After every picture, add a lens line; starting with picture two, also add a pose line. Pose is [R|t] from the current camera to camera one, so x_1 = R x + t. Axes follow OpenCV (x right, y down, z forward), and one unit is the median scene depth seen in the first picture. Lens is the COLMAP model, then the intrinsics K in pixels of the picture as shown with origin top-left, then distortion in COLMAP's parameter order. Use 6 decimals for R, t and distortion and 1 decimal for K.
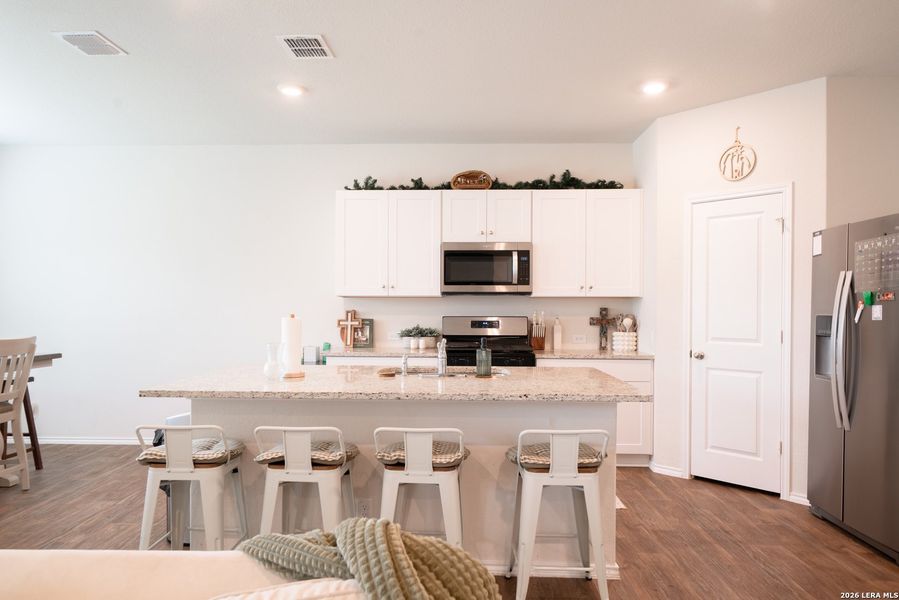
lens RADIAL K [[604.6, 0, 447.6], [0, 604.6, 306.5], [0, 0, 1]] dist [0.021109, -0.003847]
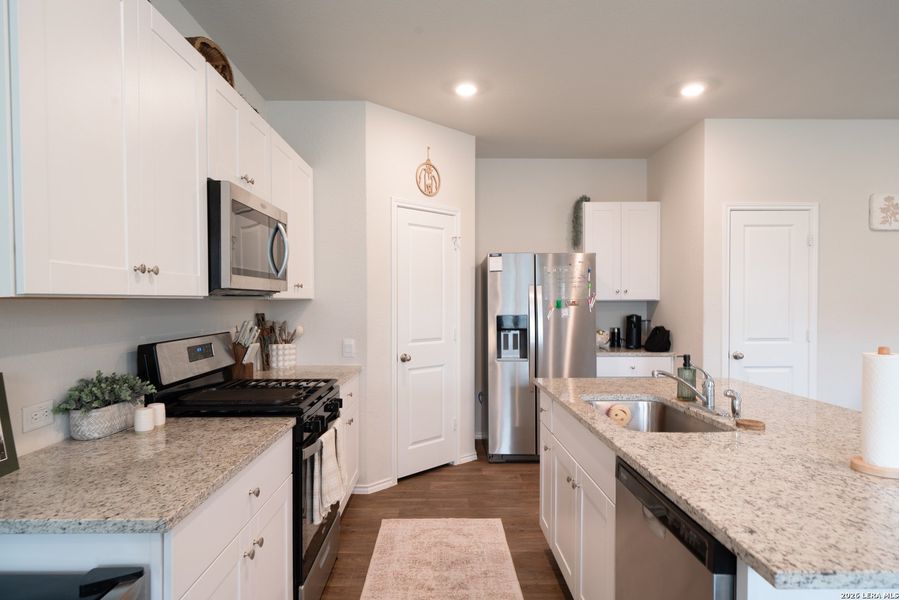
lens RADIAL K [[541.4, 0, 444.2], [0, 541.4, 308.6], [0, 0, 1]] dist [0.006510, 0.002203]
pose [[-0.044523, -0.019179, 0.998824, -0.425085], [-0.001842, 0.999816, 0.019116, -0.016694], [-0.999007, -0.000989, -0.044551, 0.843656]]
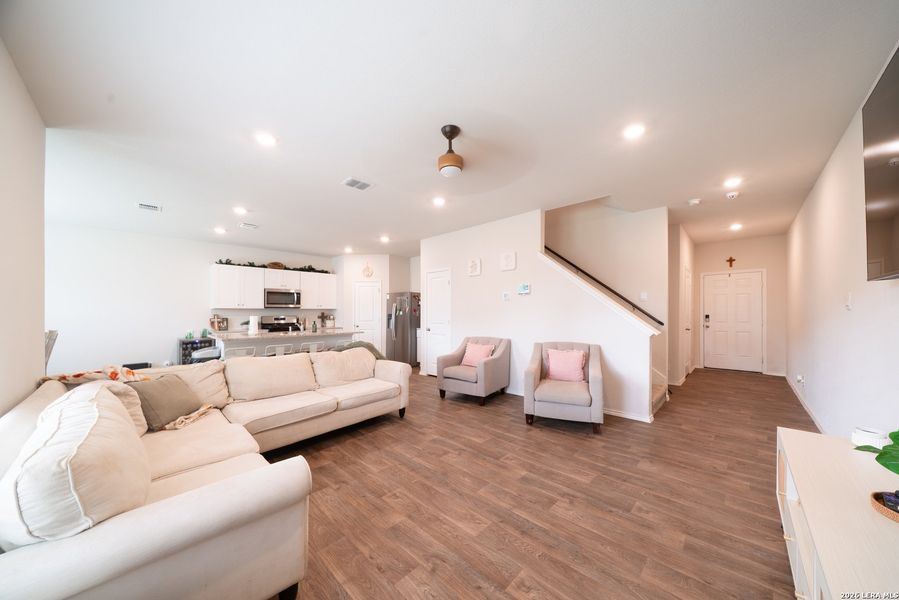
lens RADIAL K [[307.5, 0, 454.3], [0, 307.5, 306.4], [0, 0, 1]] dist [-0.003901, 0.000189]
pose [[0.669977, 0.008187, 0.742337, -0.447366], [0.005542, 0.999856, -0.016029, -0.000155], [-0.742361, 0.014853, 0.669835, -0.509338]]
